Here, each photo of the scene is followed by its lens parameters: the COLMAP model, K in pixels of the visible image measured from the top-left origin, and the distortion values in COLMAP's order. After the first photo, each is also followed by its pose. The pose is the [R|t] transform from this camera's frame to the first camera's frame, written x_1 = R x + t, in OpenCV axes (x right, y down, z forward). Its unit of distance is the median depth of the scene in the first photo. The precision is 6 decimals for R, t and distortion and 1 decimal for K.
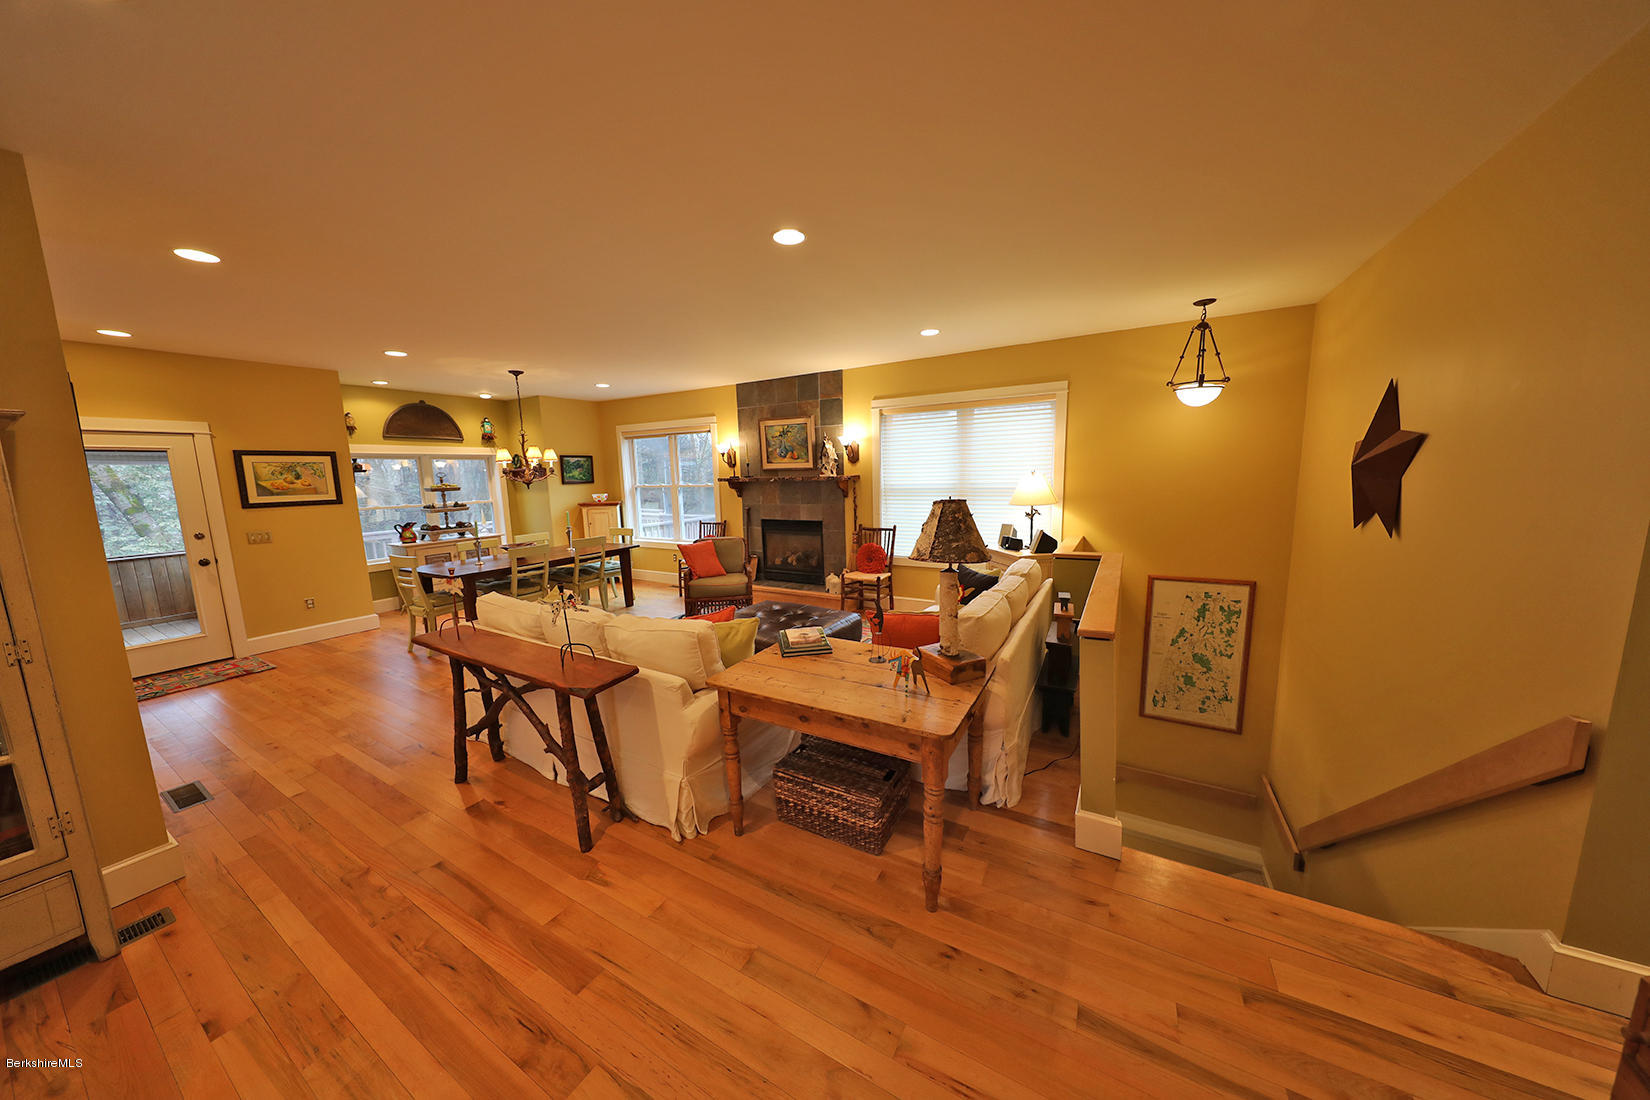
lens RADIAL K [[539.0, 0, 817.2], [0, 539.0, 571.4], [0, 0, 1]] dist [-0.002606, -0.002587]
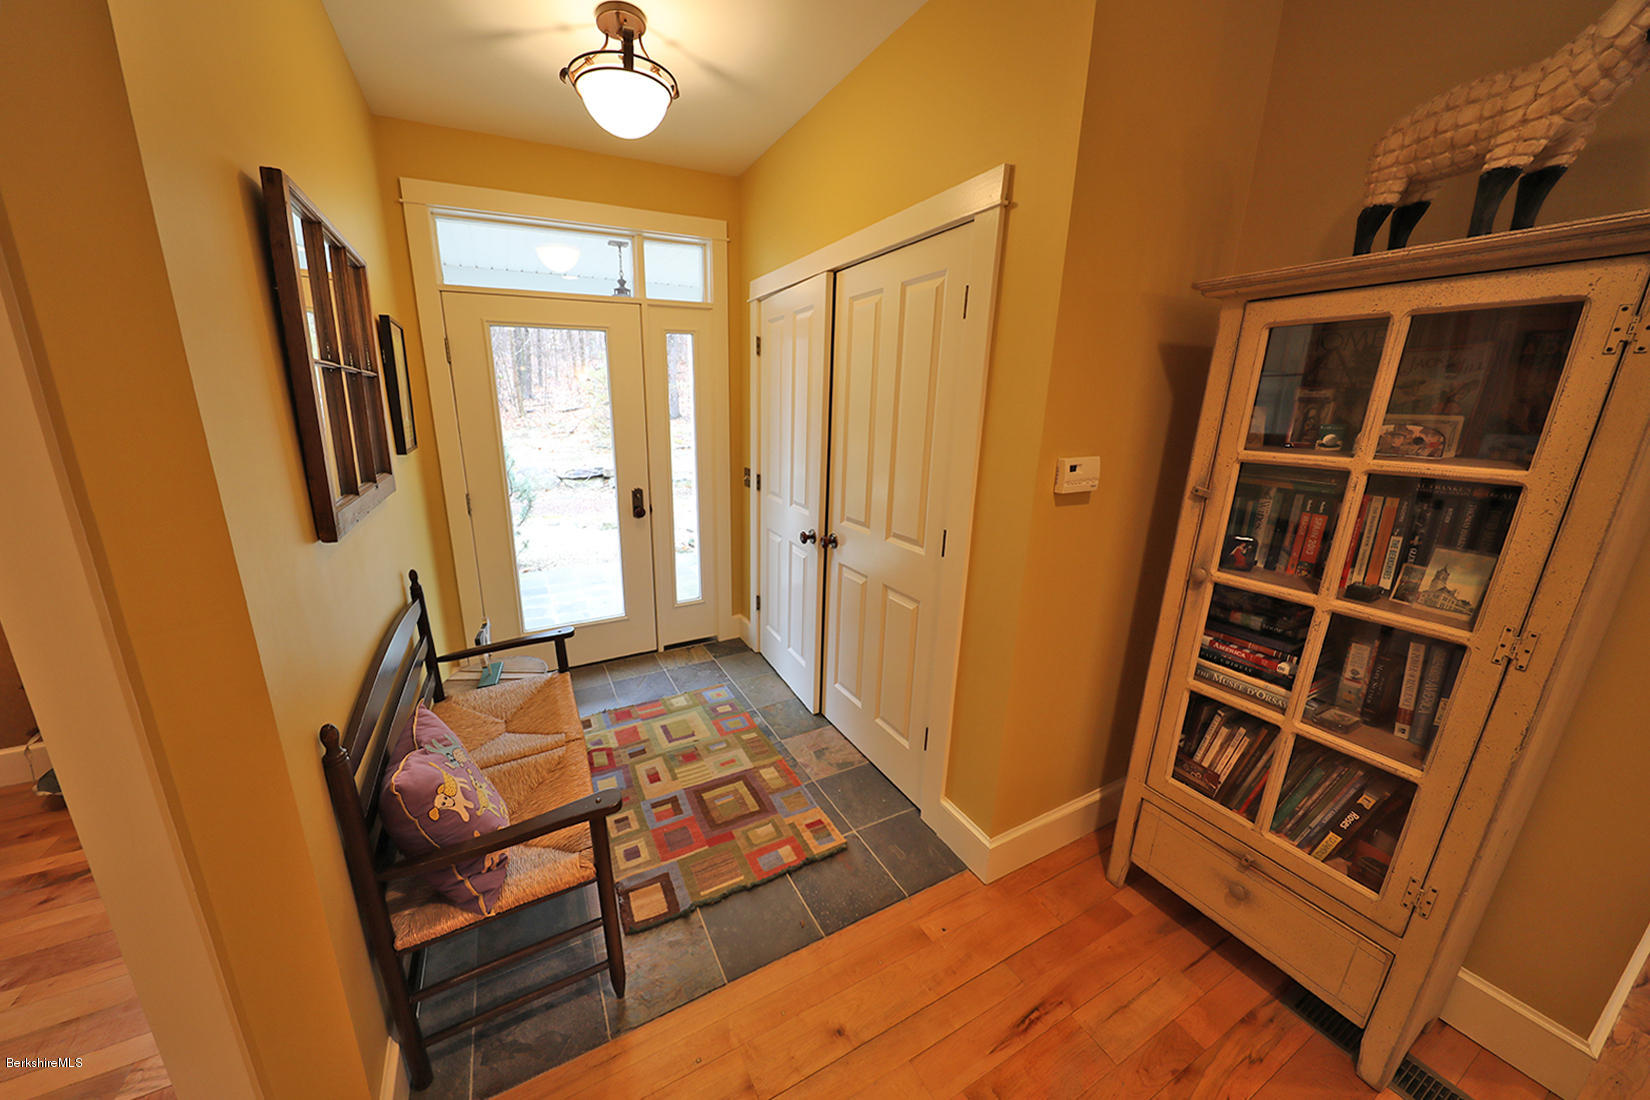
lens RADIAL K [[568.9, 0, 813.9], [0, 568.9, 544.5], [0, 0, 1]] dist [-0.011962, -0.000214]
pose [[-0.527955, 0.238925, -0.814971, -0.150013], [-0.133433, 0.924357, 0.357435, -0.018145], [0.838725, 0.297454, -0.456138, 0.144628]]
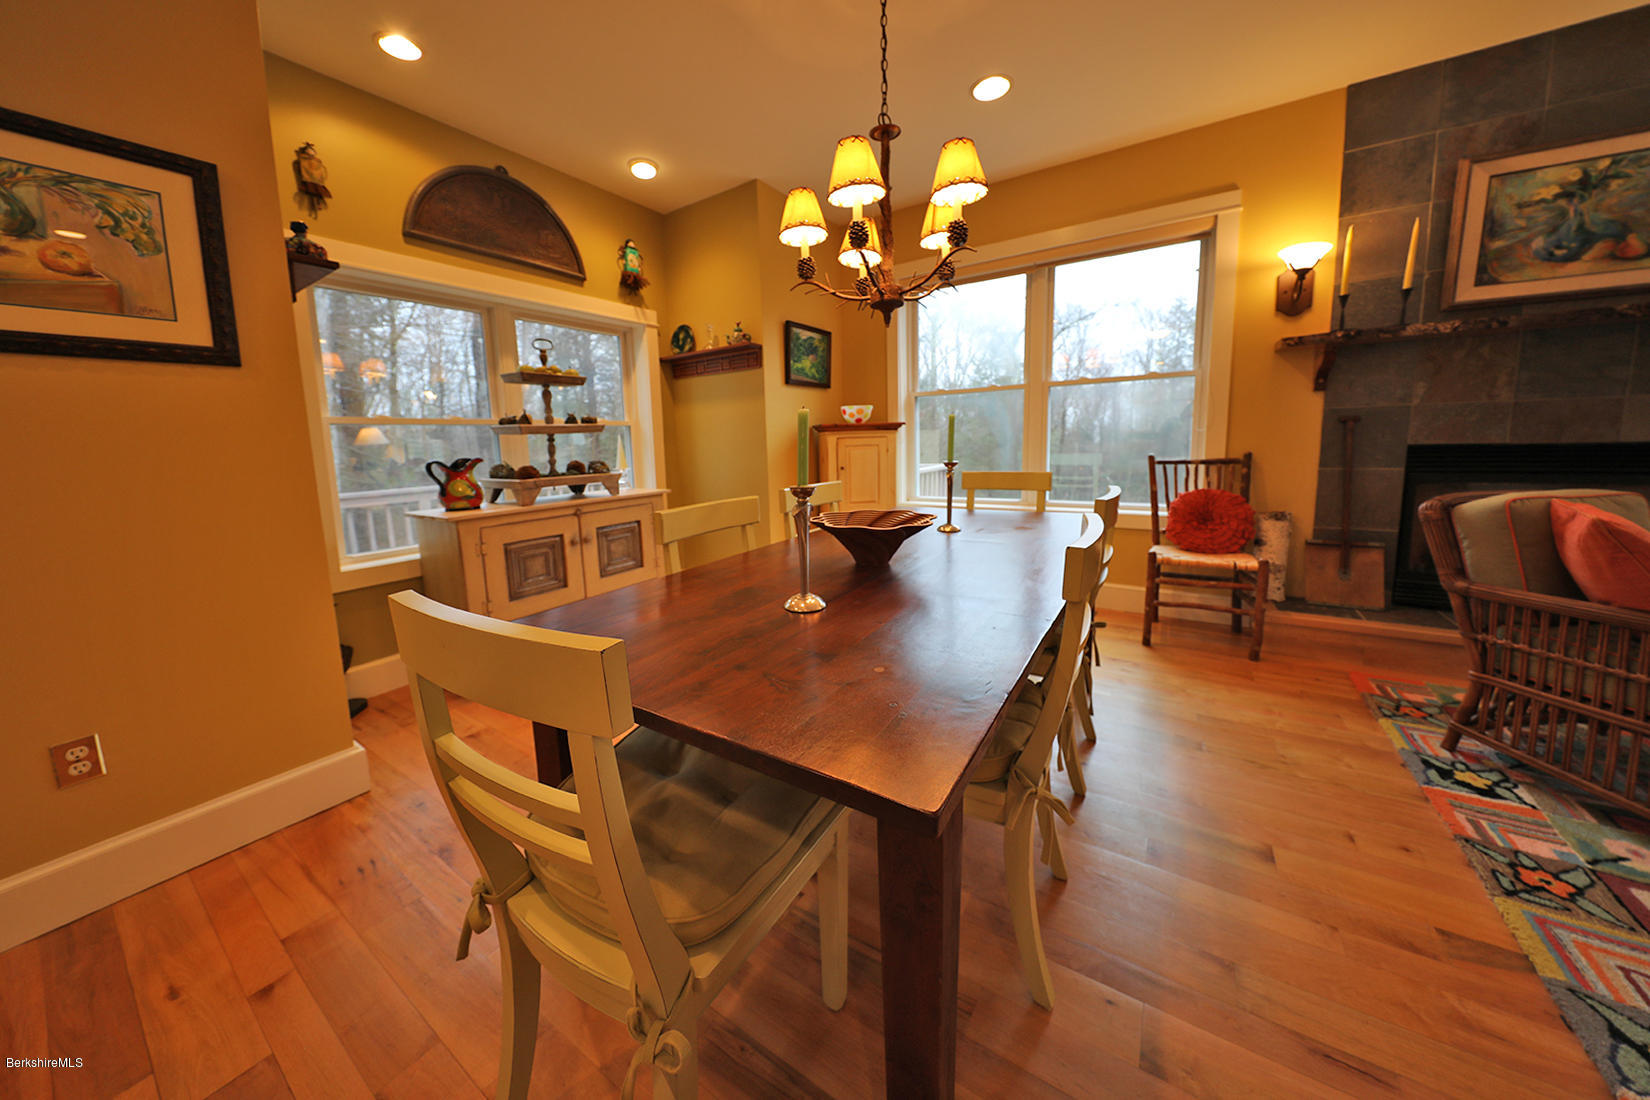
lens RADIAL K [[517.1, 0, 813.9], [0, 517.1, 517.0], [0, 0, 1]] dist [-0.001278, -0.000333]
pose [[0.999904, -0.000342, -0.013887, -0.599387], [-0.000175, 0.999307, -0.037222, -0.040912], [0.013890, 0.037221, 0.999211, 0.755492]]
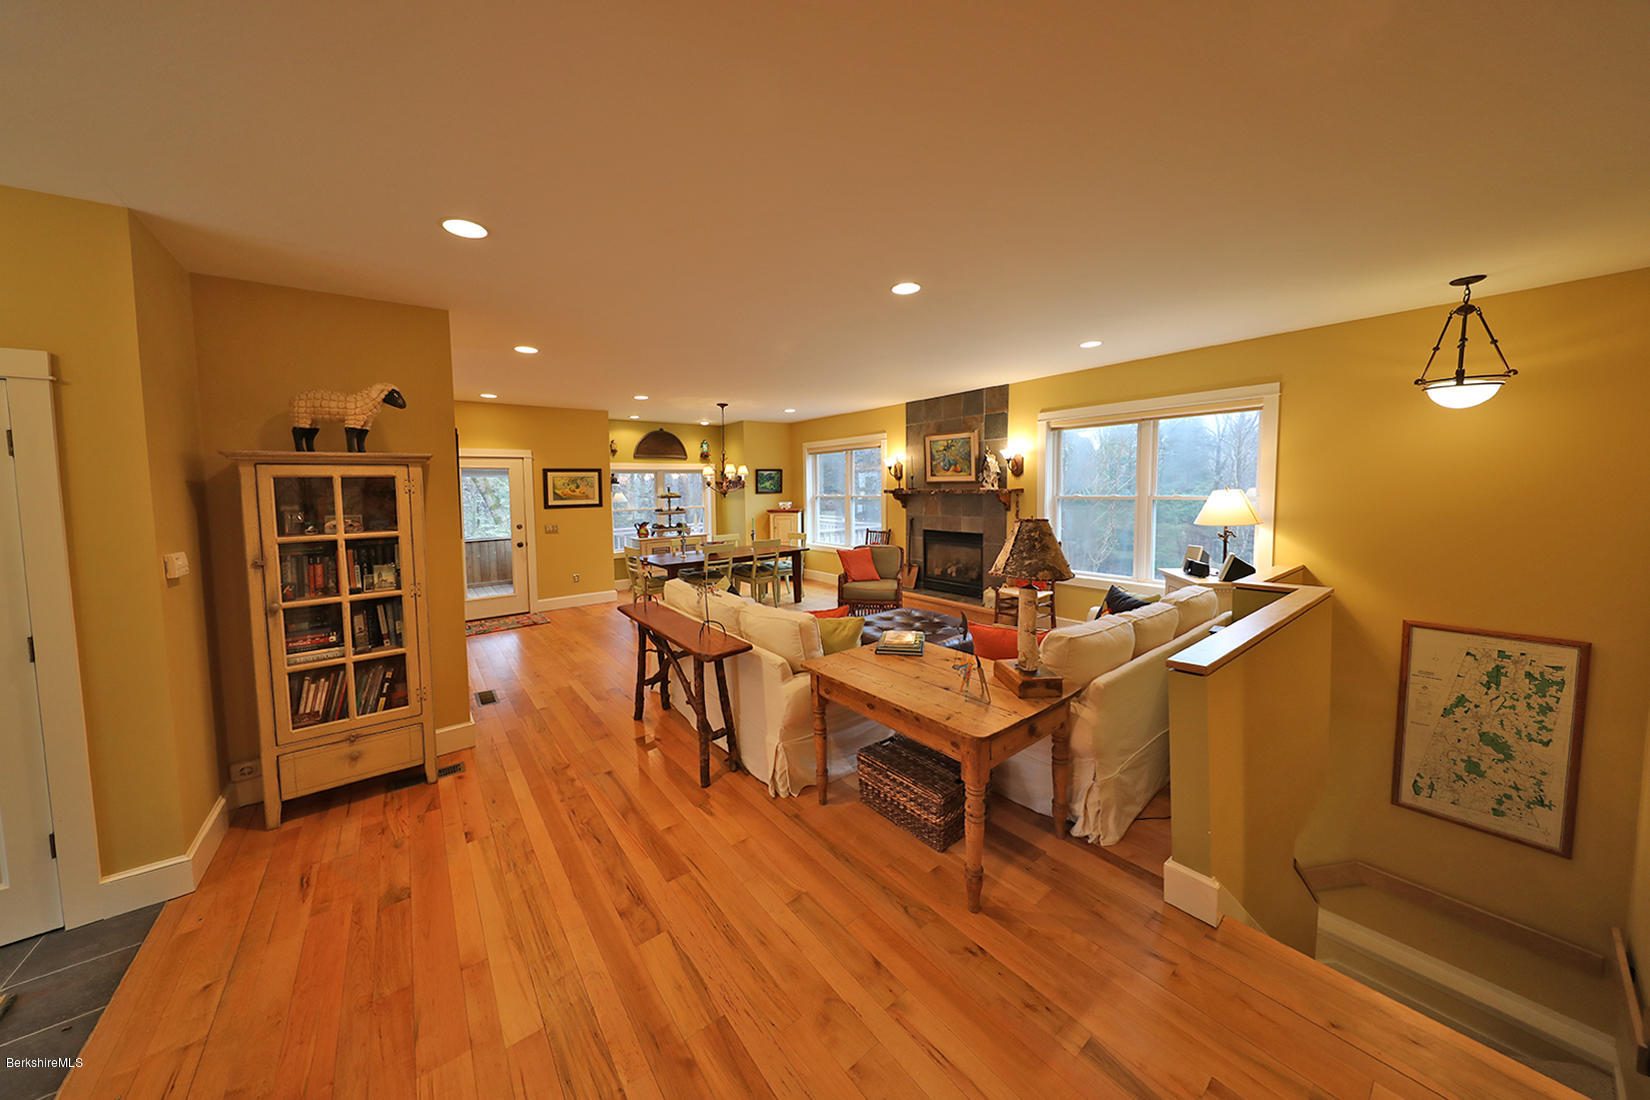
lens RADIAL K [[539.0, 0, 798.1], [0, 539.0, 538.3], [0, 0, 1]] dist [-0.002606, -0.002587]
pose [[0.922382, 0.043388, -0.383833, 0.084988], [-0.072673, 0.995420, -0.062118, 0.000943], [0.379380, 0.085191, 0.921311, -0.045598]]
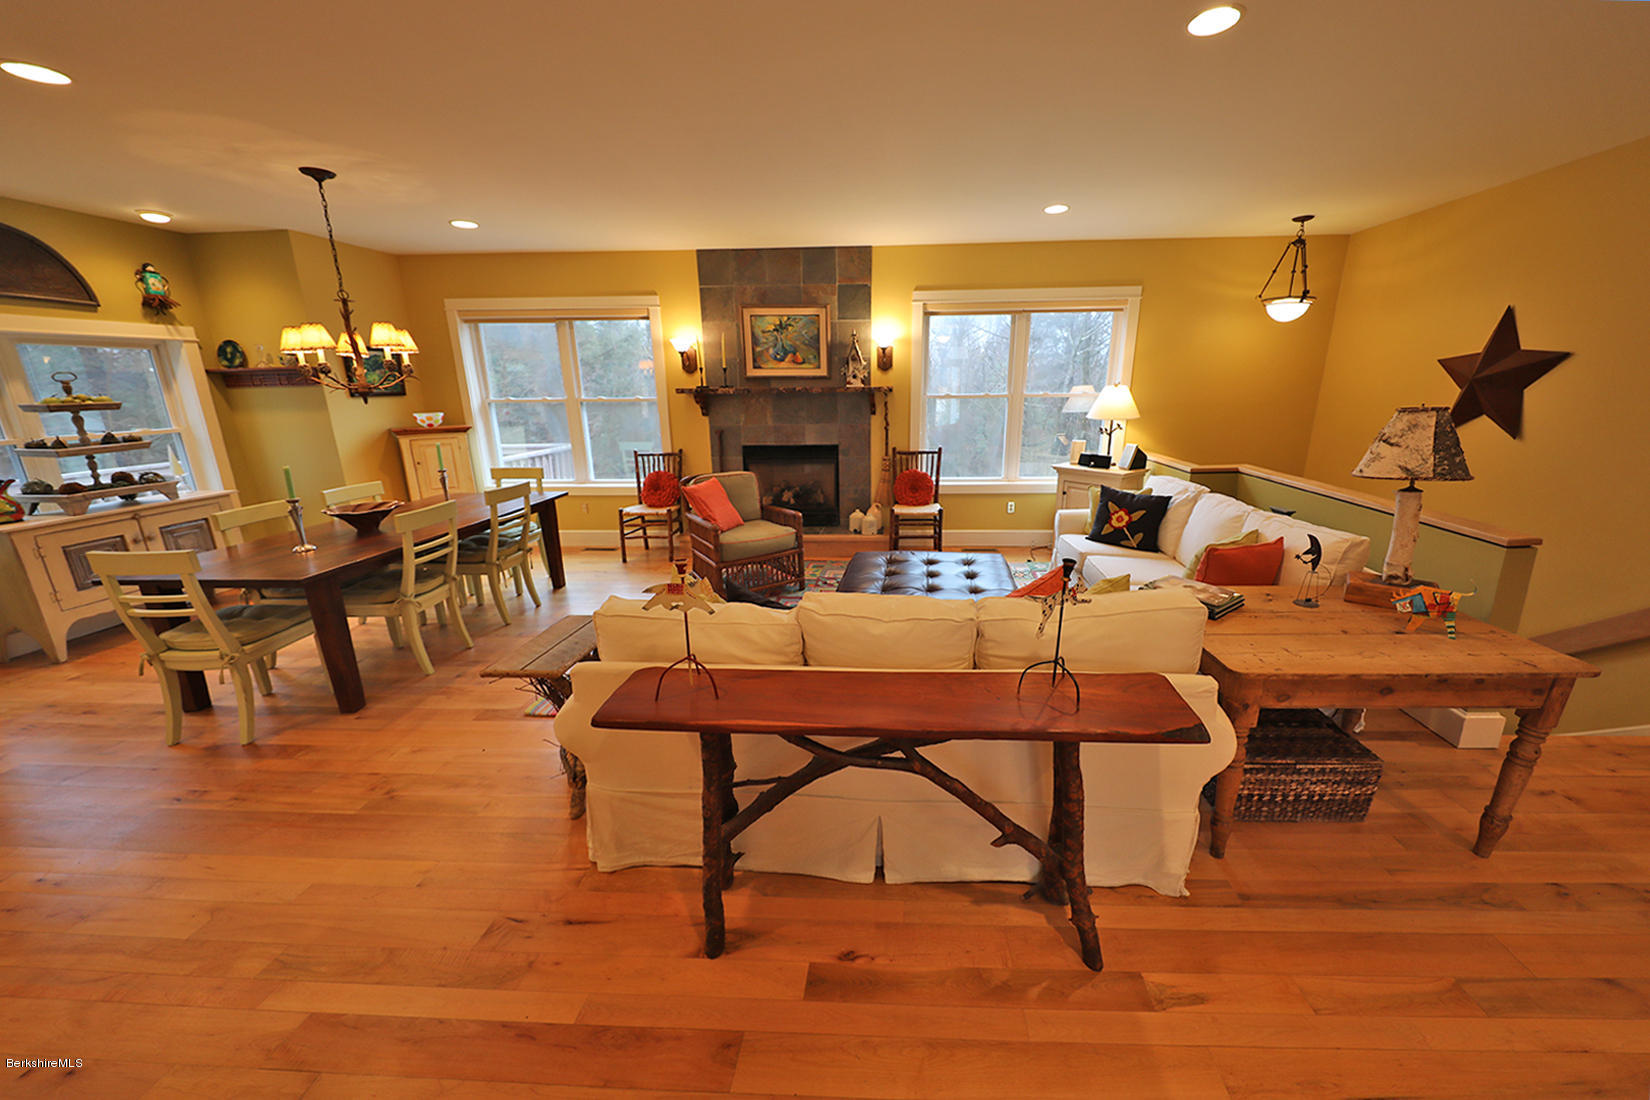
lens RADIAL K [[600.1, 0, 881.3], [0, 600.1, 545.5], [0, 0, 1]] dist [-0.003101, -0.001620]
pose [[0.875895, -0.111600, 0.469419, -0.400281], [0.076951, 0.992741, 0.092431, -0.027381], [-0.476327, -0.044838, 0.878124, 0.222525]]
